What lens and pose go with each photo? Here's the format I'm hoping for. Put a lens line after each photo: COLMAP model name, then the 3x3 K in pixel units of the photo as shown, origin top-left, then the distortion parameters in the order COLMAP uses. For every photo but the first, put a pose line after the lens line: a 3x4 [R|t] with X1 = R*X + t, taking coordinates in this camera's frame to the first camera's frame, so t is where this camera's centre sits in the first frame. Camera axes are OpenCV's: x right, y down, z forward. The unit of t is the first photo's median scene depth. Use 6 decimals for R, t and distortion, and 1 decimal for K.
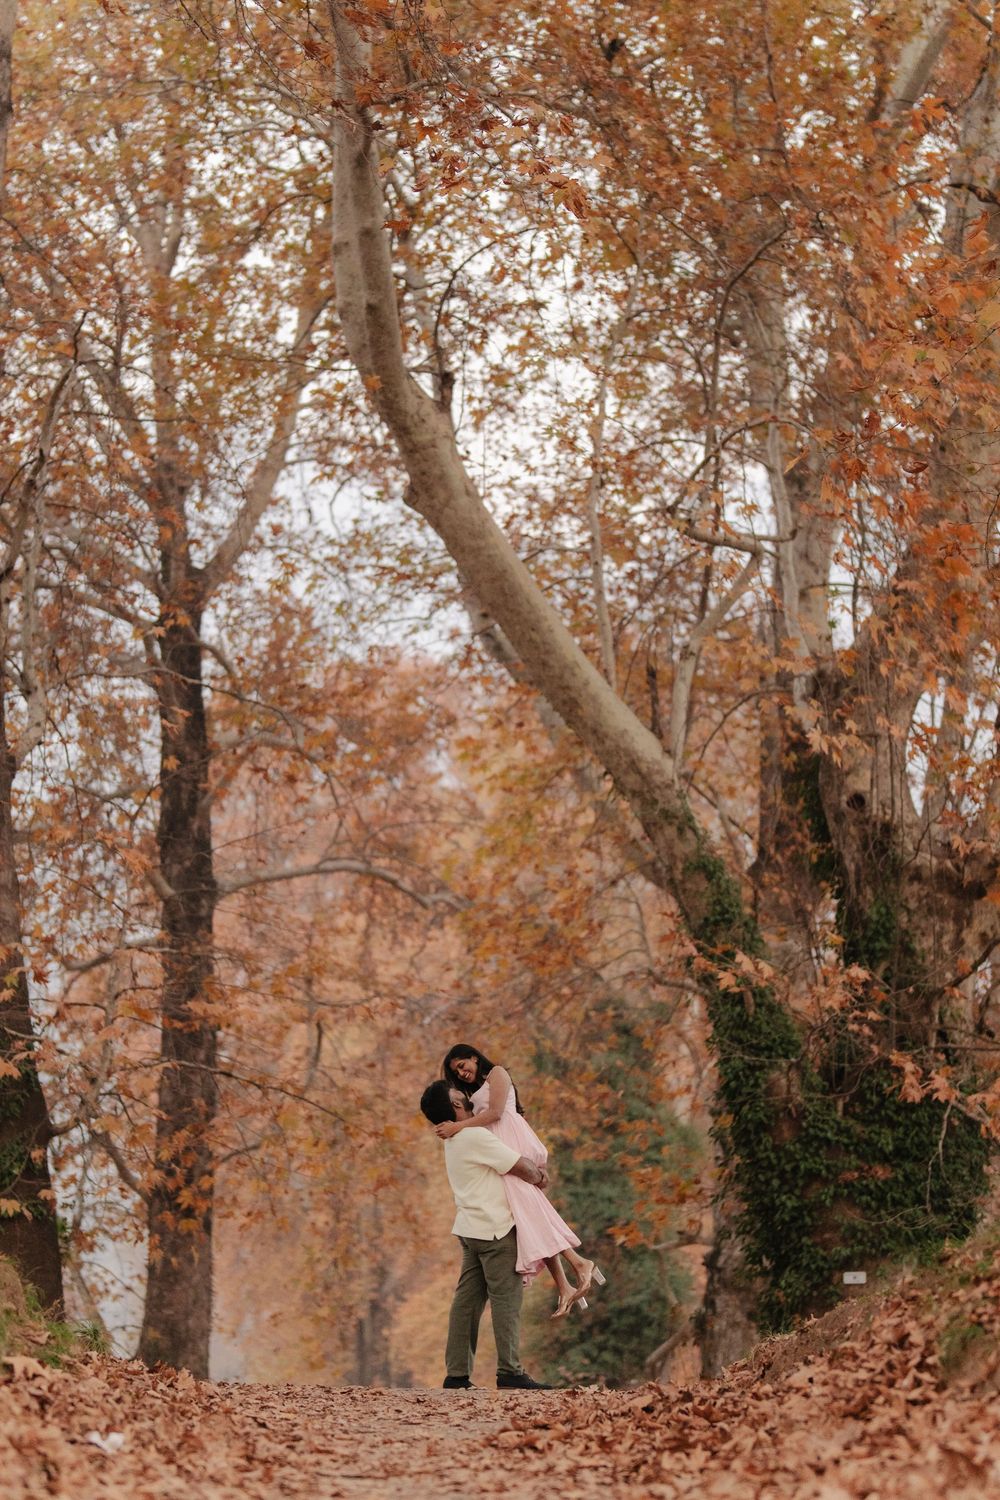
lens RADIAL K [[3124.6, 0, 500.0], [0, 3124.6, 750.0], [0, 0, 1]] dist [-0.092211, 0.226591]
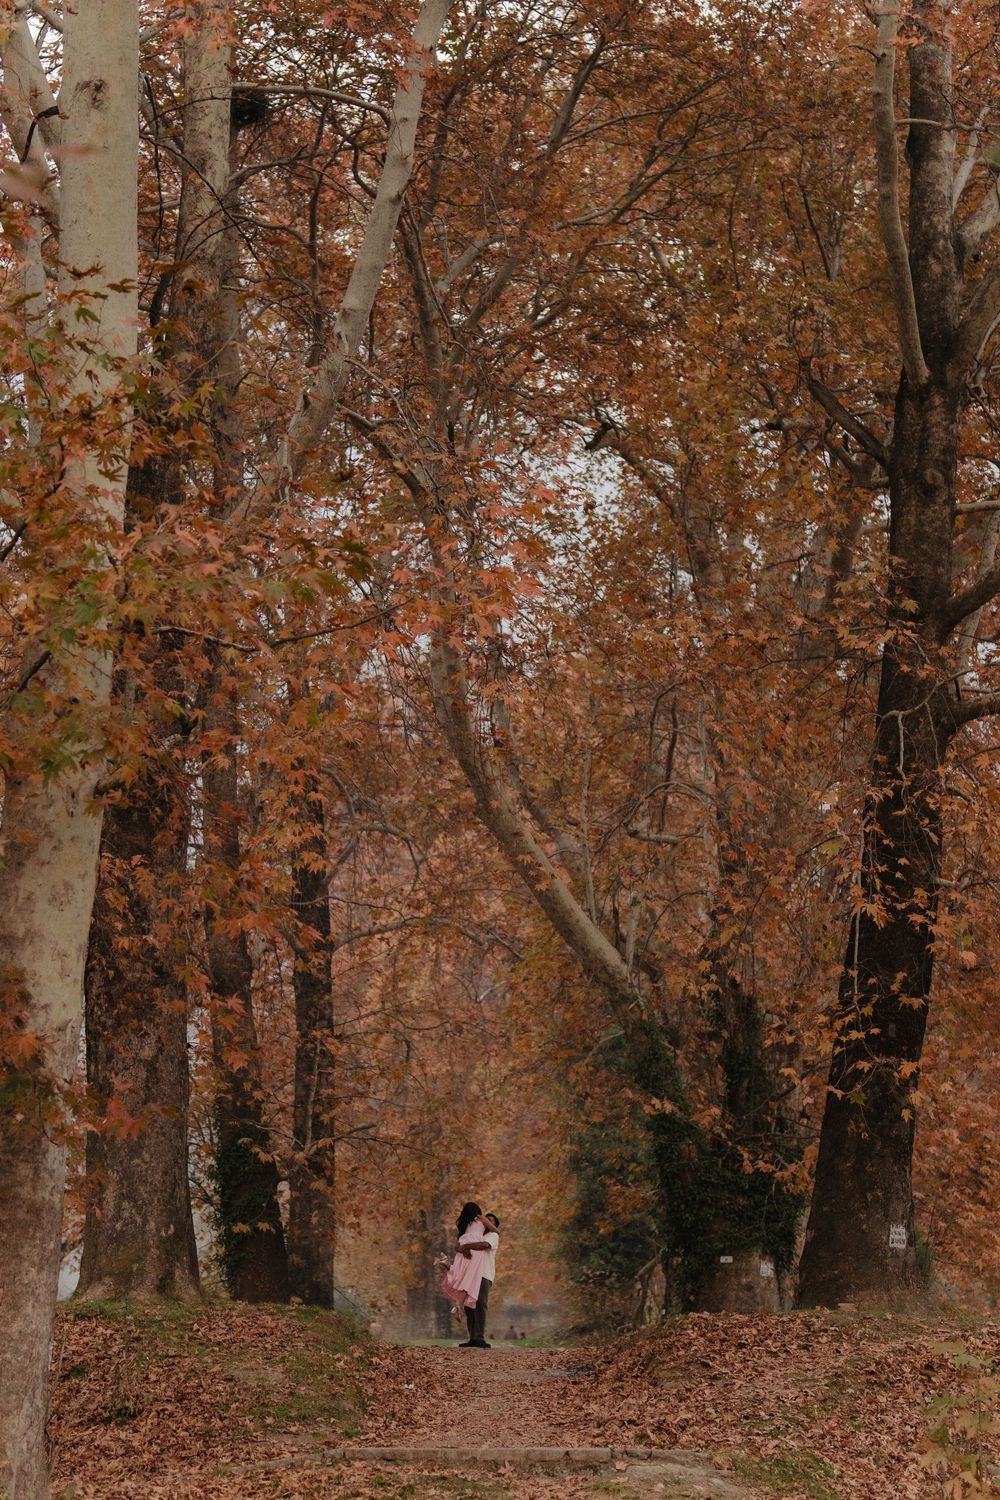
lens RADIAL K [[3124.6, 0, 500.0], [0, 3124.6, 750.0], [0, 0, 1]] dist [-0.092211, 0.226591]
pose [[0.999899, -0.000001, -0.014206, 0.005904], [0.000670, 0.998893, 0.047042, -0.134159], [0.014191, -0.047047, 0.998792, -0.503043]]
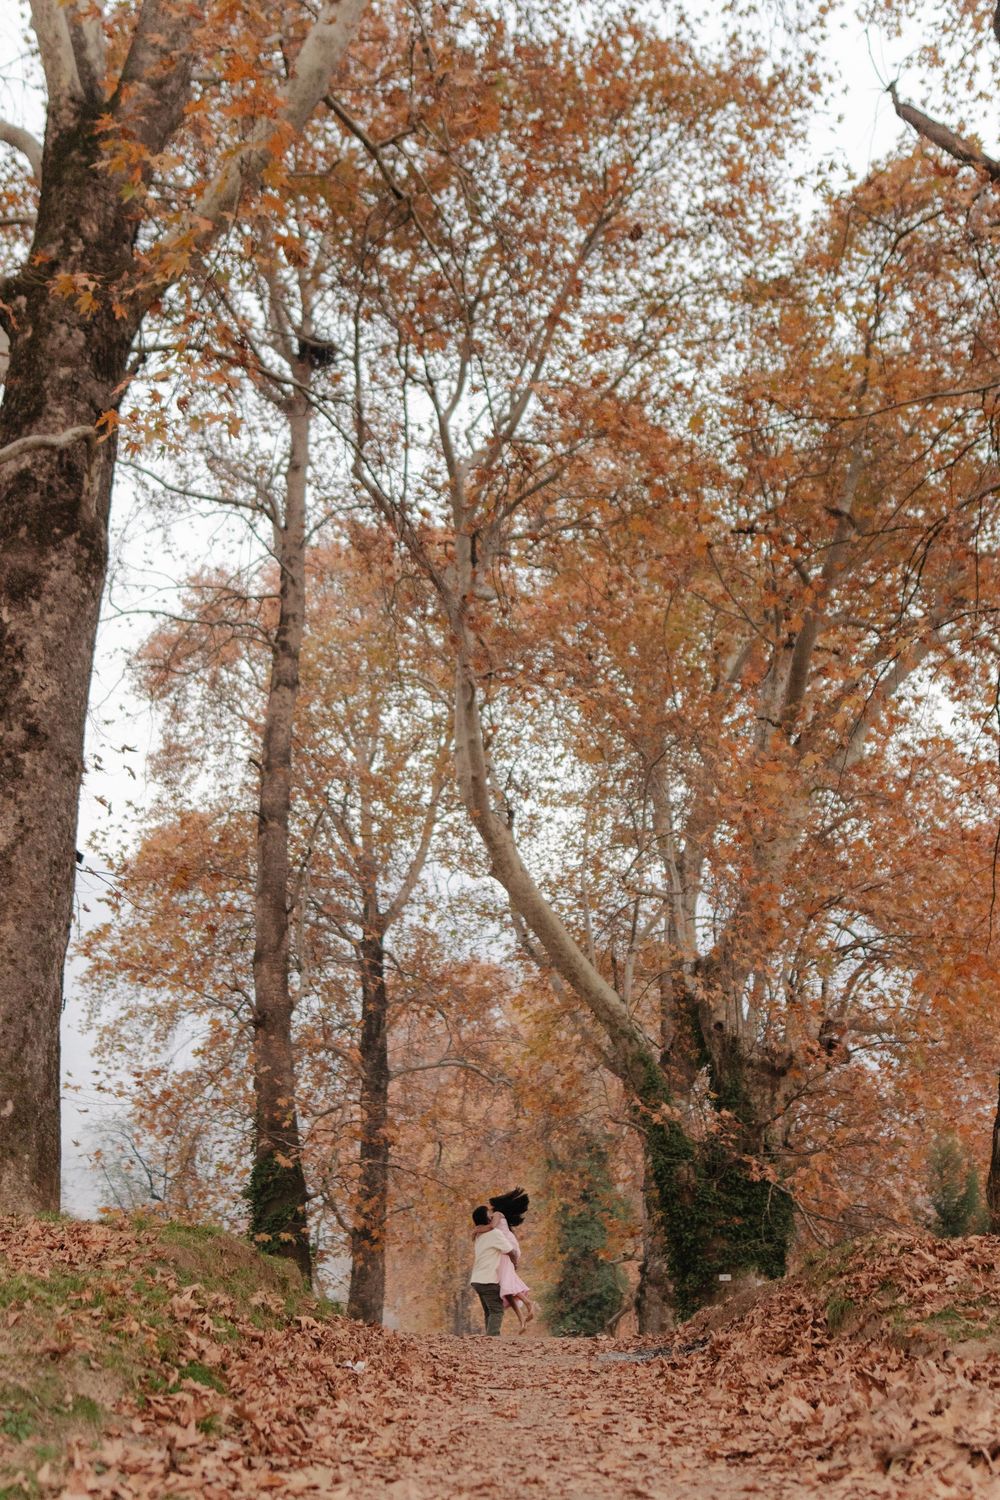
lens RADIAL K [[1513.0, 0, 500.0], [0, 1513.0, 750.0], [0, 0, 1]] dist [-0.062336, 0.154227]
pose [[0.999884, 0.000085, -0.015253, -0.006555], [-0.002670, 0.985513, -0.169580, 0.004588], [0.015018, 0.169601, 0.985398, 0.020859]]
